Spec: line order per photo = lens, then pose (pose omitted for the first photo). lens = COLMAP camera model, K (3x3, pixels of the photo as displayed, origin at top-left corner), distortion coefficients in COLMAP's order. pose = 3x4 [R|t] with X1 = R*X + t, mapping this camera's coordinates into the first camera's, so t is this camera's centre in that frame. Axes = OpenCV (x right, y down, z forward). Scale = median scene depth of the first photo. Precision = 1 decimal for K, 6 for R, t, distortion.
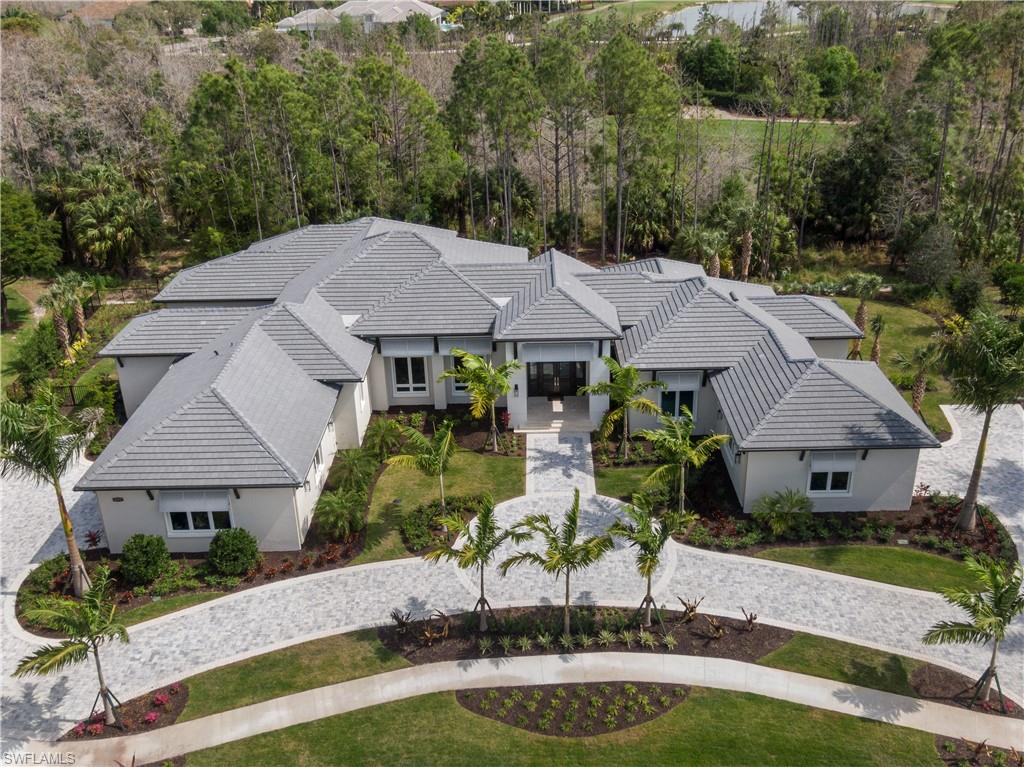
lens RADIAL K [[1008.4, 0, 512.0], [0, 1008.4, 383.5], [0, 0, 1]] dist [0.032406, -0.000849]
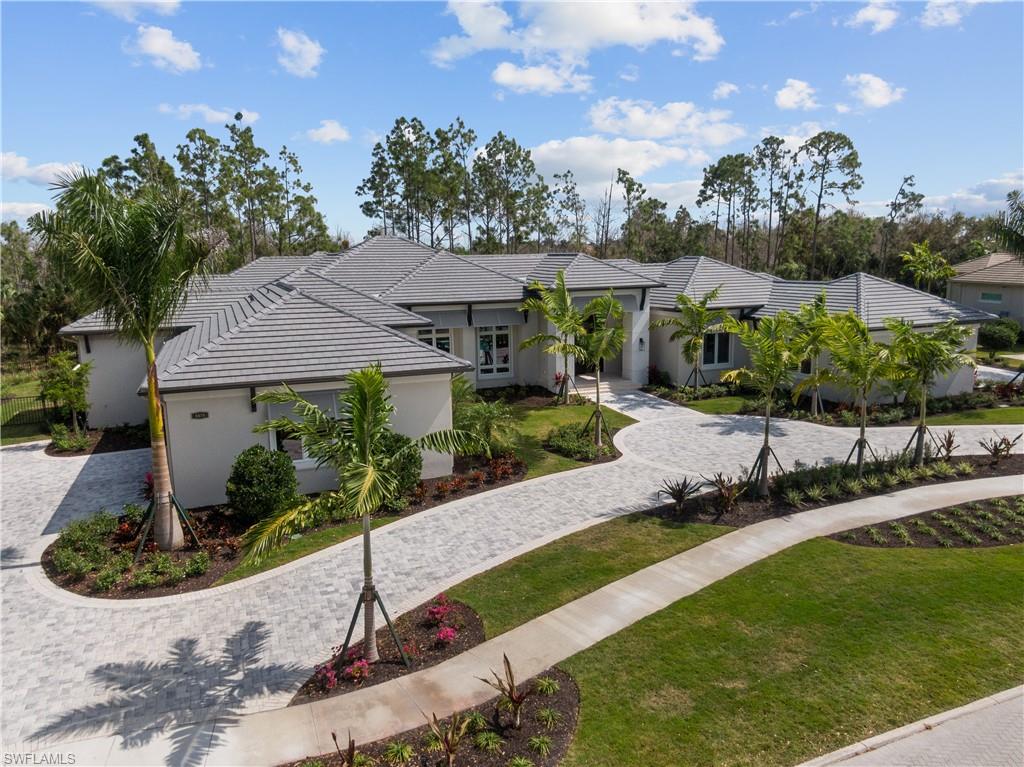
lens RADIAL K [[750.9, 0, 512.0], [0, 750.9, 383.5], [0, 0, 1]] dist [0.018384, 0.000037]
pose [[0.923956, -0.053366, 0.378759, -0.404629], [0.153312, 0.958867, -0.238891, 0.257888], [-0.350431, 0.278793, 0.894132, 0.495894]]
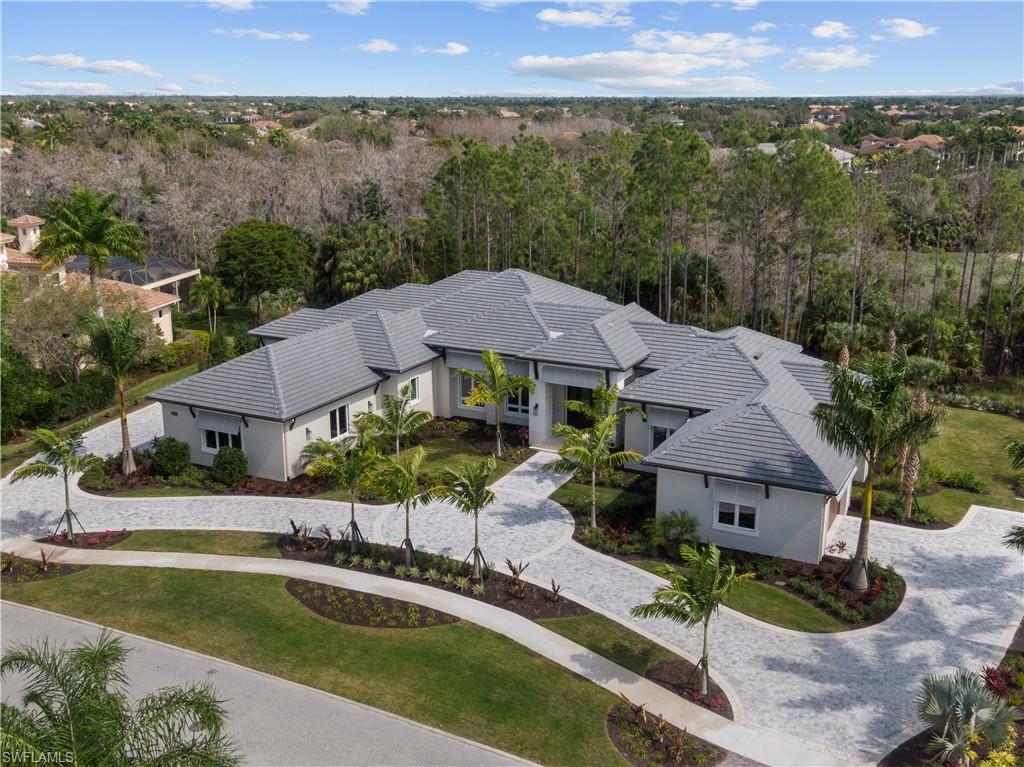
lens RADIAL K [[1074.6, 0, 512.0], [0, 1074.6, 383.5], [0, 0, 1]] dist [0.016634, 0.009840]
pose [[0.890861, 0.143791, -0.430919, 0.606004], [-0.212945, 0.970091, -0.116527, 0.153275], [0.401275, 0.195571, 0.894835, -0.064706]]
